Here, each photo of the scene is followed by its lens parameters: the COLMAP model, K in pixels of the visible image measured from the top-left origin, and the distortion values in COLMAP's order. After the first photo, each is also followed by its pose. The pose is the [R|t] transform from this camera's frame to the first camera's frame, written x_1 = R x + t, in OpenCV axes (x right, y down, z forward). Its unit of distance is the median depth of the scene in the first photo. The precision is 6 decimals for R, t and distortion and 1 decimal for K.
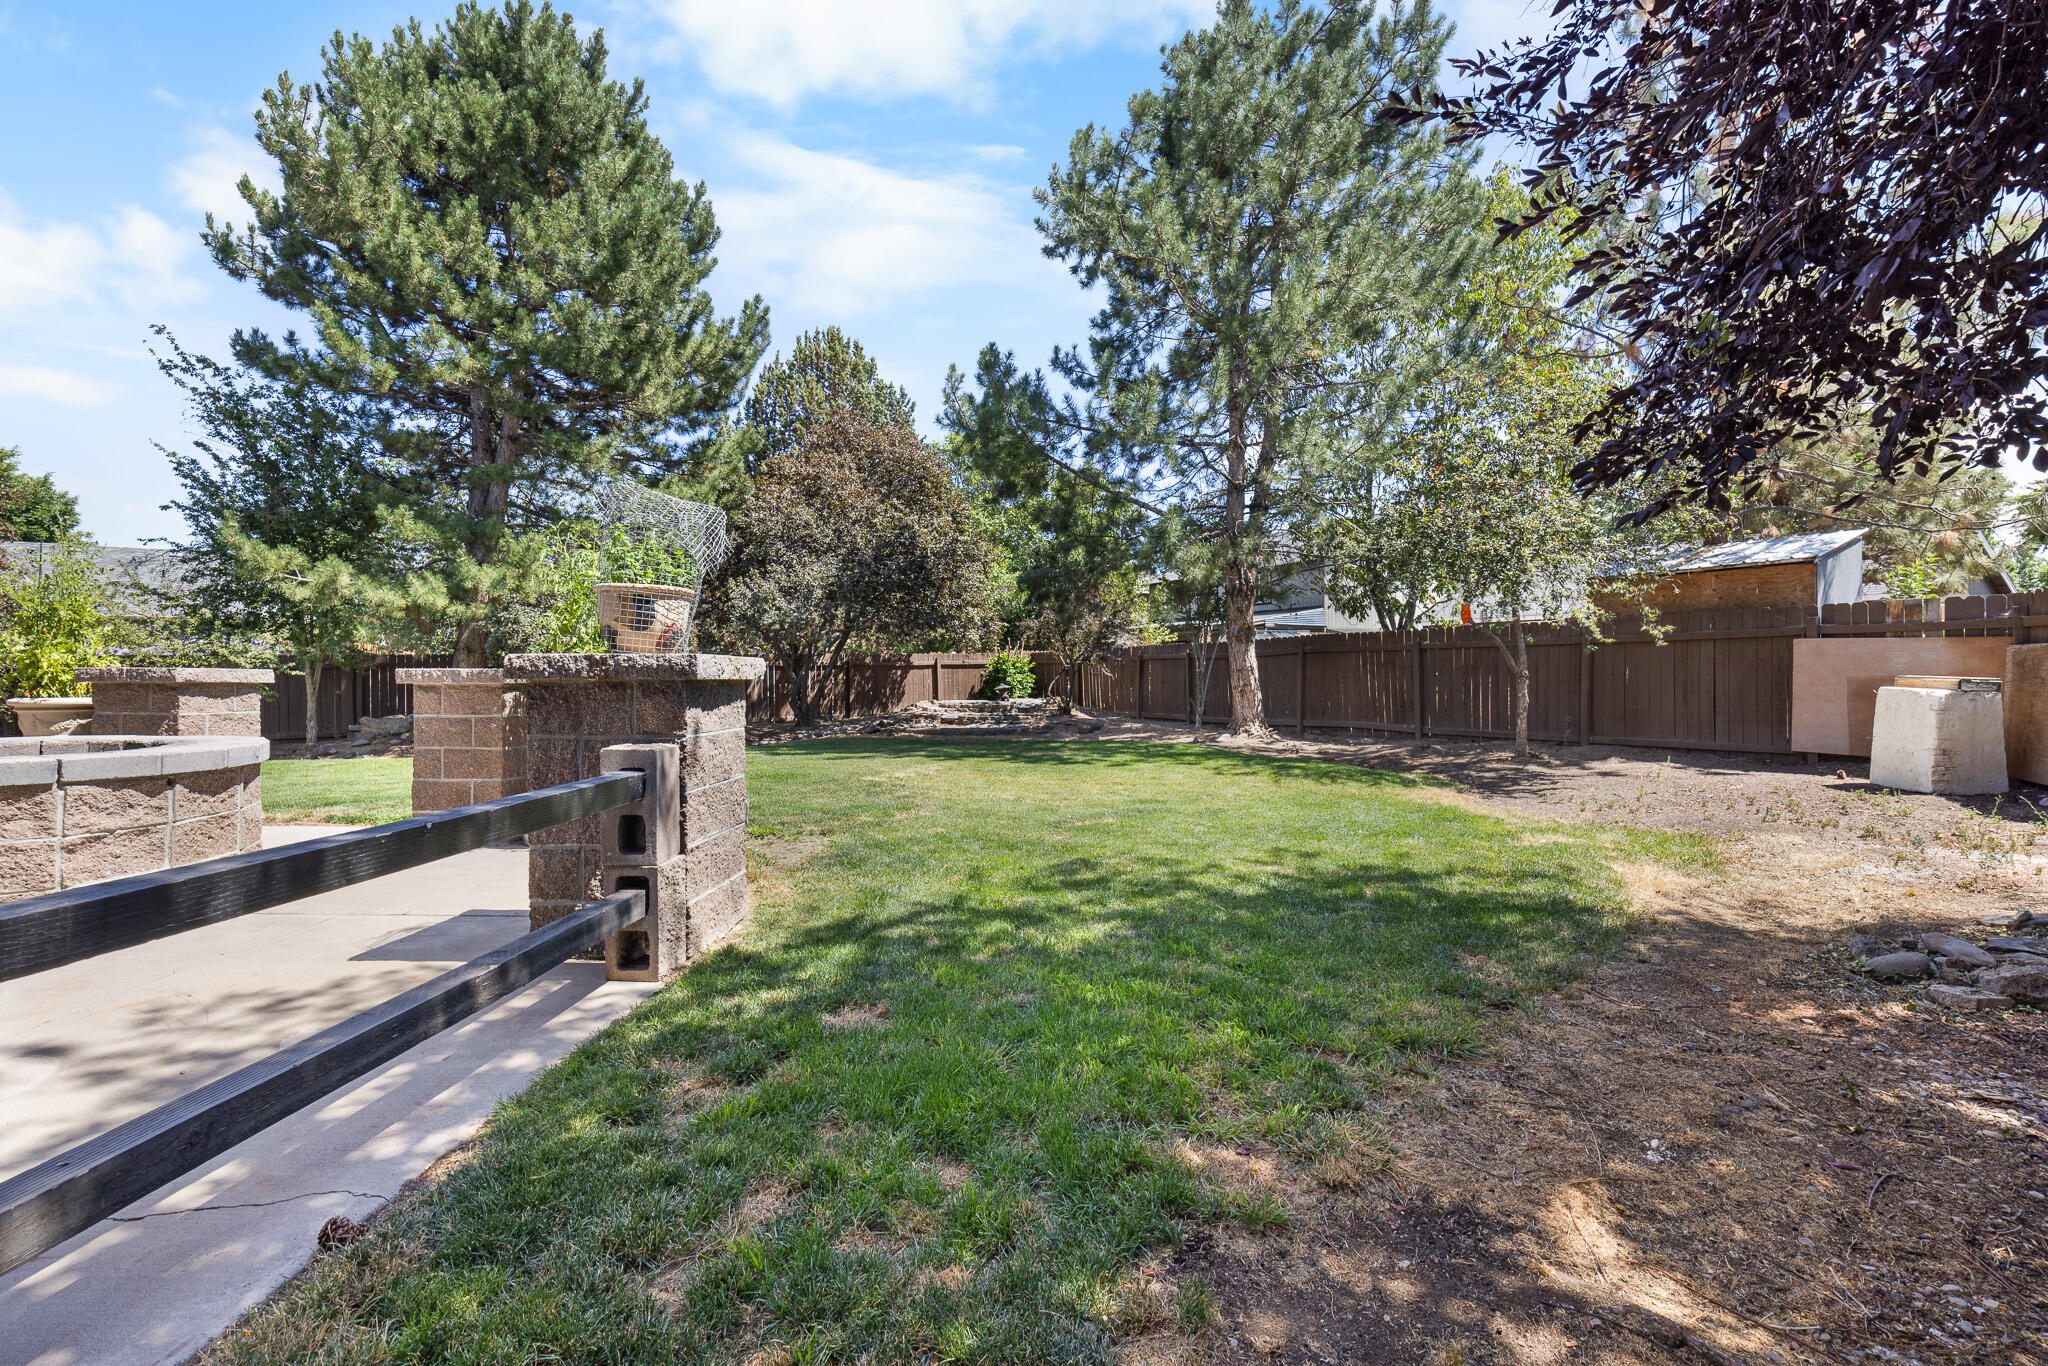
lens RADIAL K [[884.8, 0, 1033.7], [0, 884.8, 676.3], [0, 0, 1]] dist [0.002157, 0.000639]
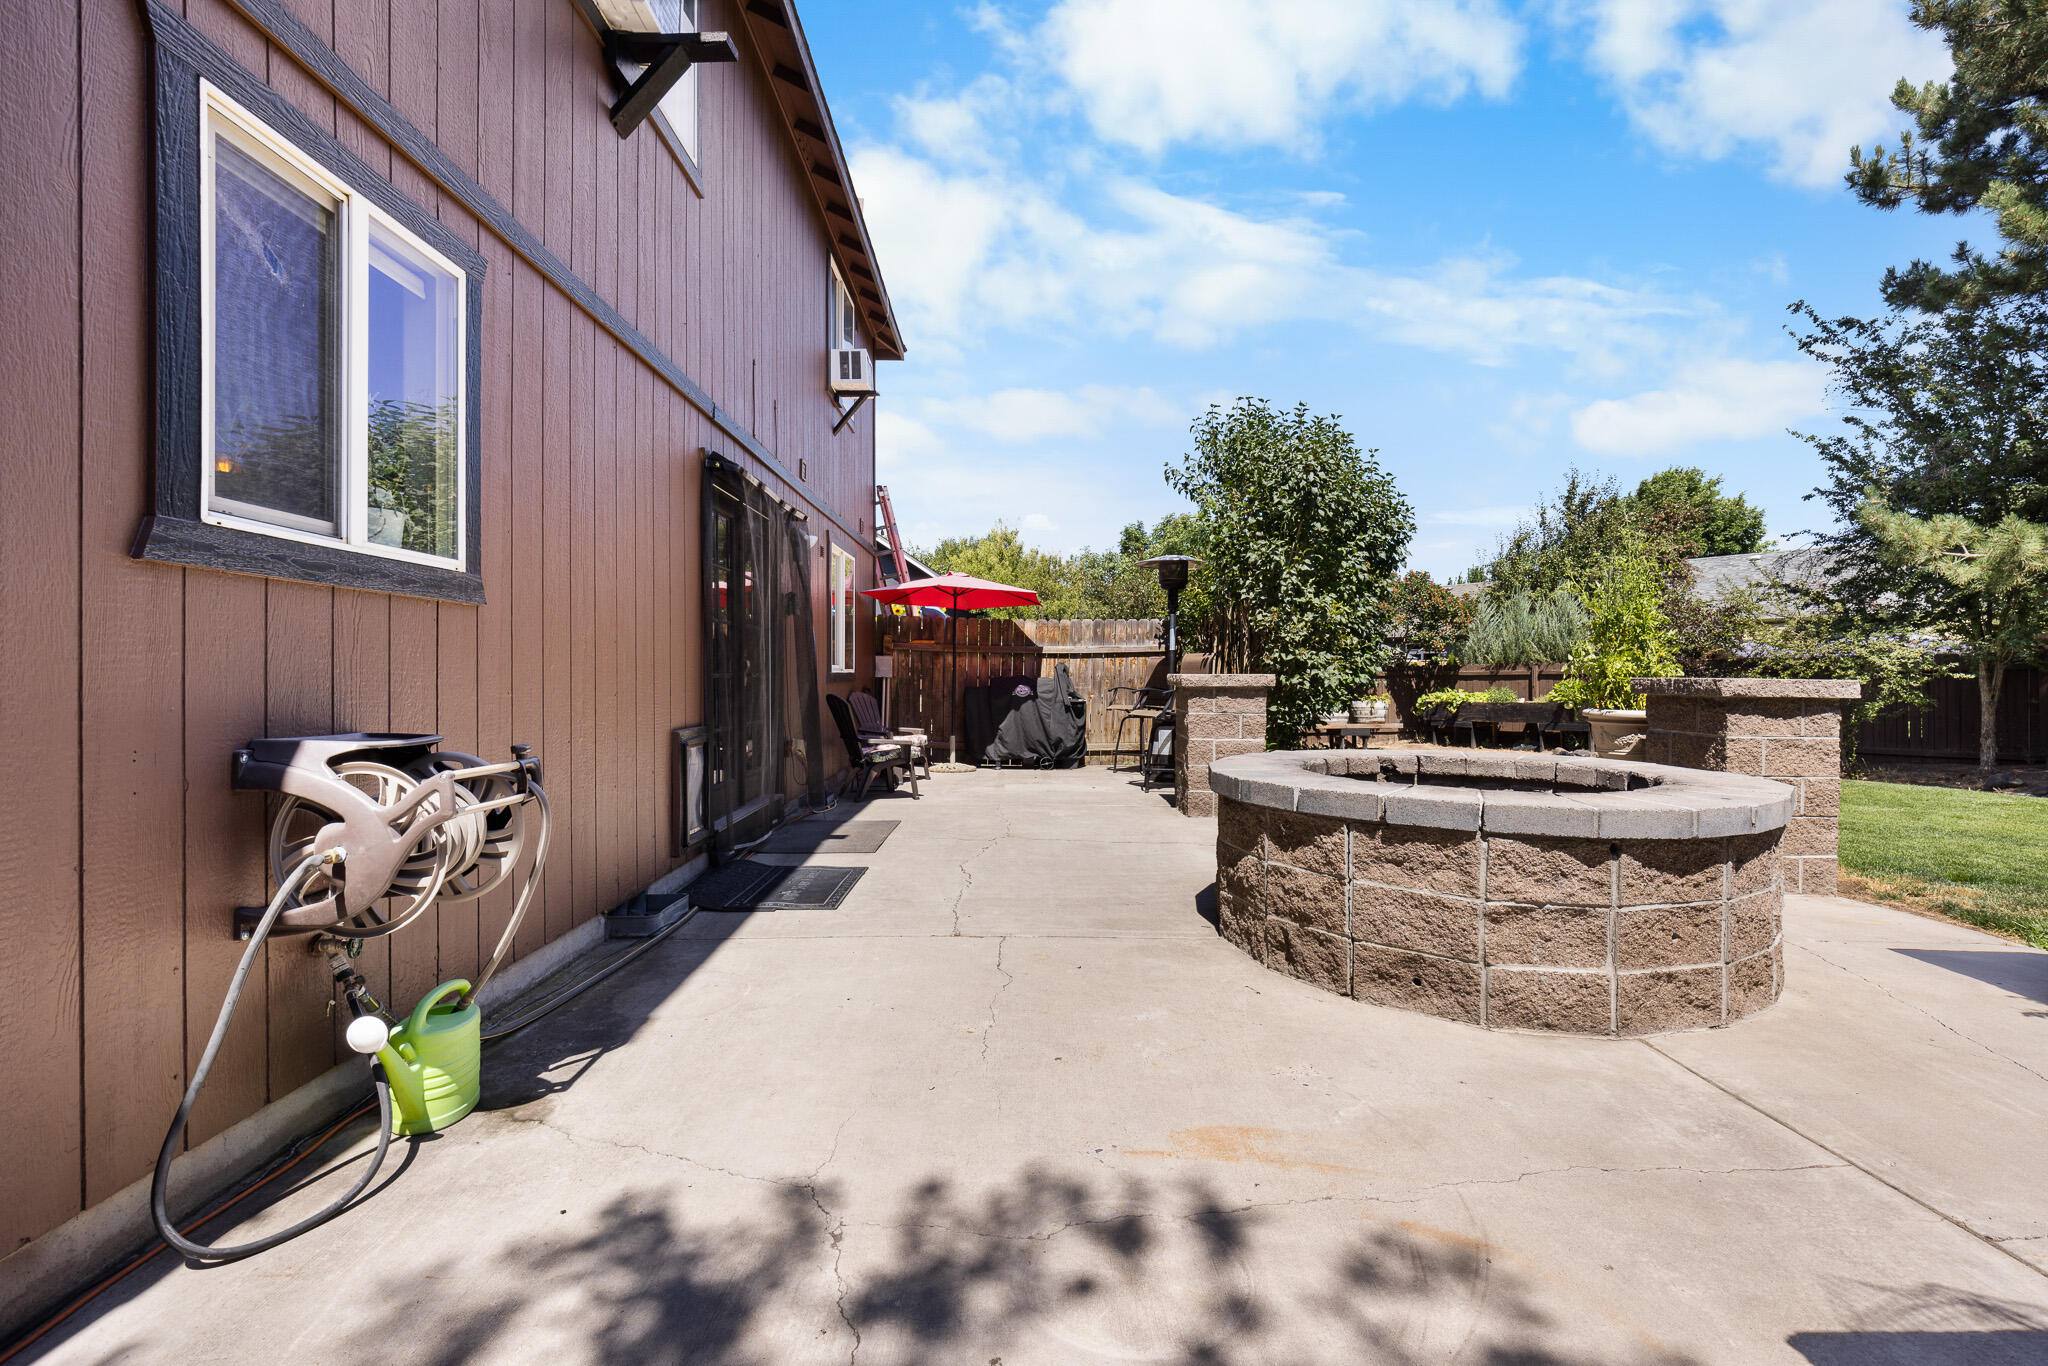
lens RADIAL K [[884.8, 0, 1033.7], [0, 884.8, 676.3], [0, 0, 1]] dist [0.002157, 0.000639]
pose [[0.042056, 0.004726, -0.999104, -0.087327], [-0.001918, 0.999987, 0.004649, -0.006218], [0.999113, 0.001721, 0.042064, 0.153443]]
